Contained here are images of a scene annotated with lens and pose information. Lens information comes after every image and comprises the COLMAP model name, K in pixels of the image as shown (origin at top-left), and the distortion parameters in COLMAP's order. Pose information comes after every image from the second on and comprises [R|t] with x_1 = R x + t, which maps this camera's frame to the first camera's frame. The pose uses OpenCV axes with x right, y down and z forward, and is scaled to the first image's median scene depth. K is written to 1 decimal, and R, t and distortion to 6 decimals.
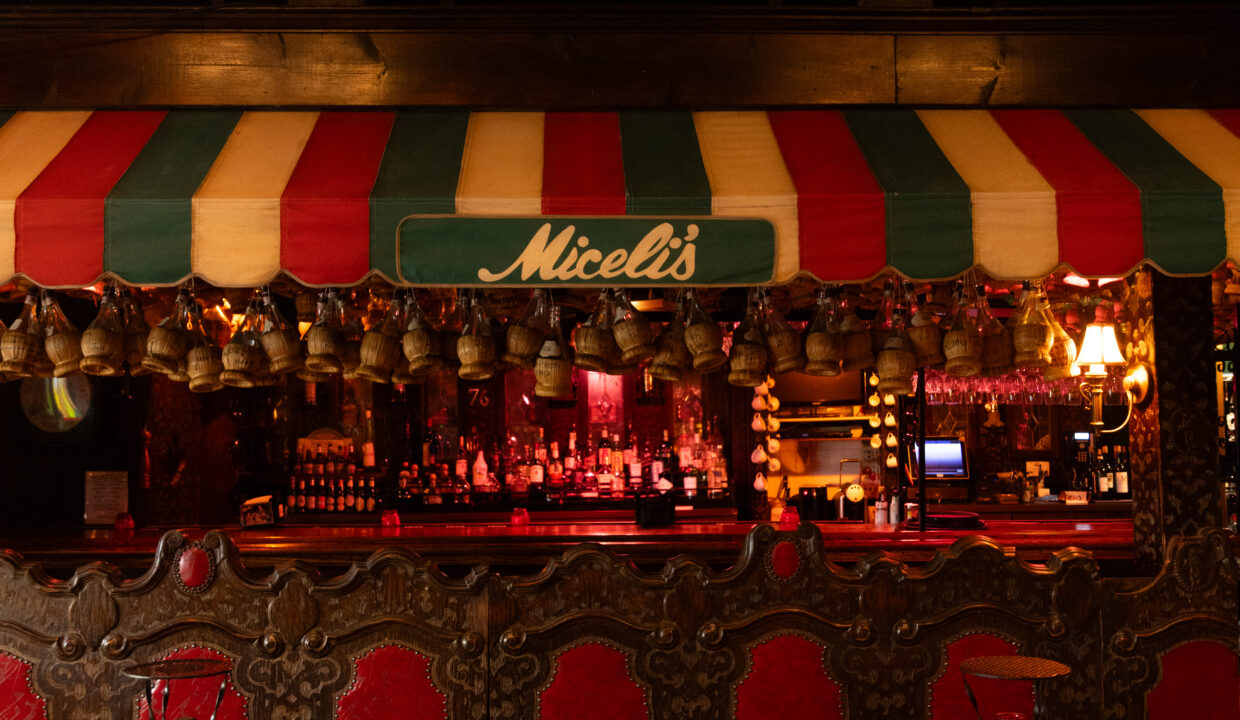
lens RADIAL K [[1237.6, 0, 620.0], [0, 1237.6, 360.0], [0, 0, 1]] dist [0.016666, 0.009168]
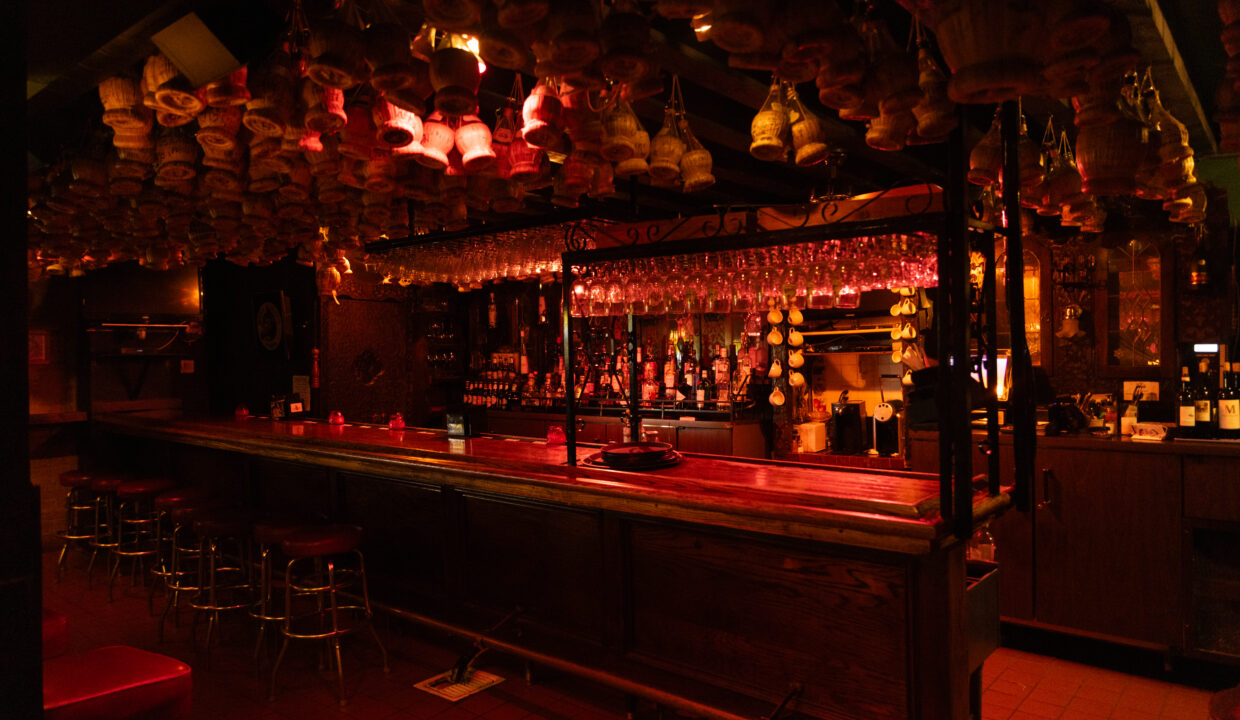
lens RADIAL K [[821.7, 0, 620.0], [0, 821.7, 360.0], [0, 0, 1]] dist [-0.001243, -0.000495]
pose [[0.749007, 0.005218, -0.662541, 0.467270], [0.047855, 0.996931, 0.061951, 0.023105], [0.660831, -0.078107, 0.746459, 0.438519]]
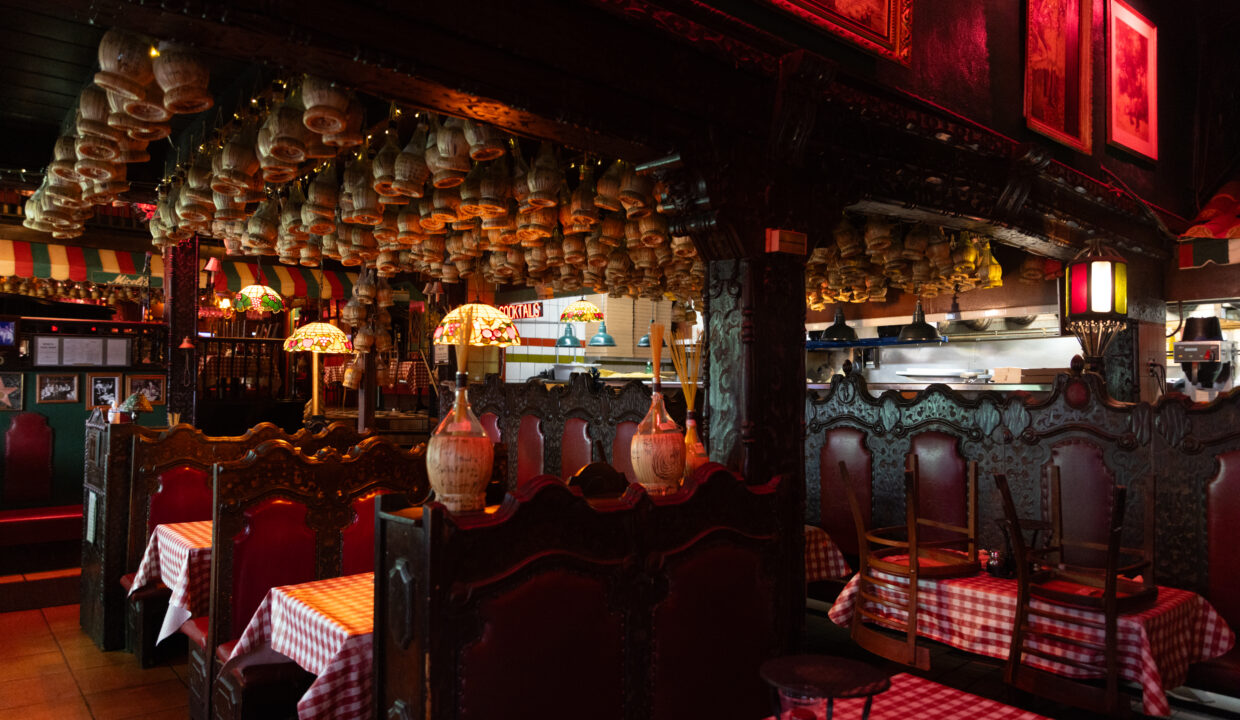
lens RADIAL K [[821.7, 0, 620.0], [0, 821.7, 360.0], [0, 0, 1]] dist [-0.001243, -0.000495]
pose [[0.784137, 0.036600, 0.619508, -0.242536], [-0.061223, 0.997952, 0.018535, 0.032718], [-0.617560, -0.052462, 0.784772, -1.451261]]
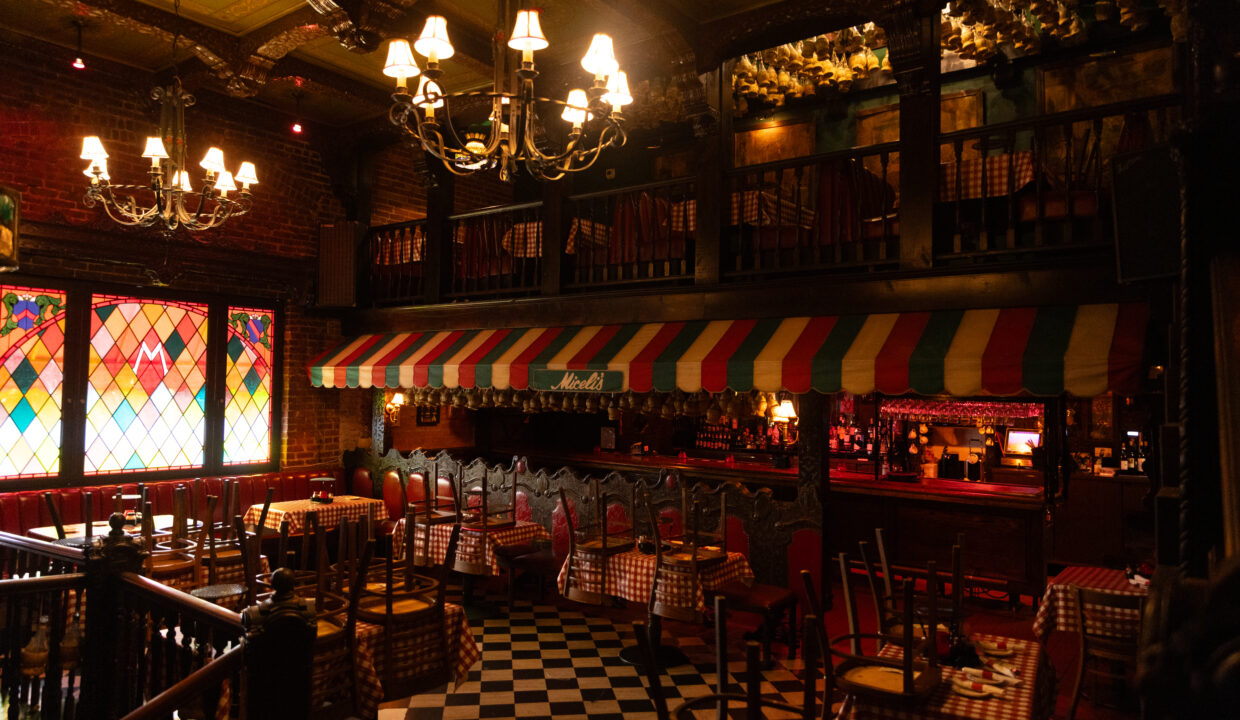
lens RADIAL K [[821.7, 0, 620.0], [0, 821.7, 360.0], [0, 0, 1]] dist [-0.001243, -0.000495]
pose [[0.780894, 0.002127, -0.624660, 0.554615], [0.017892, 0.999508, 0.025771, -0.076865], [0.624407, -0.031301, 0.780472, -0.242030]]
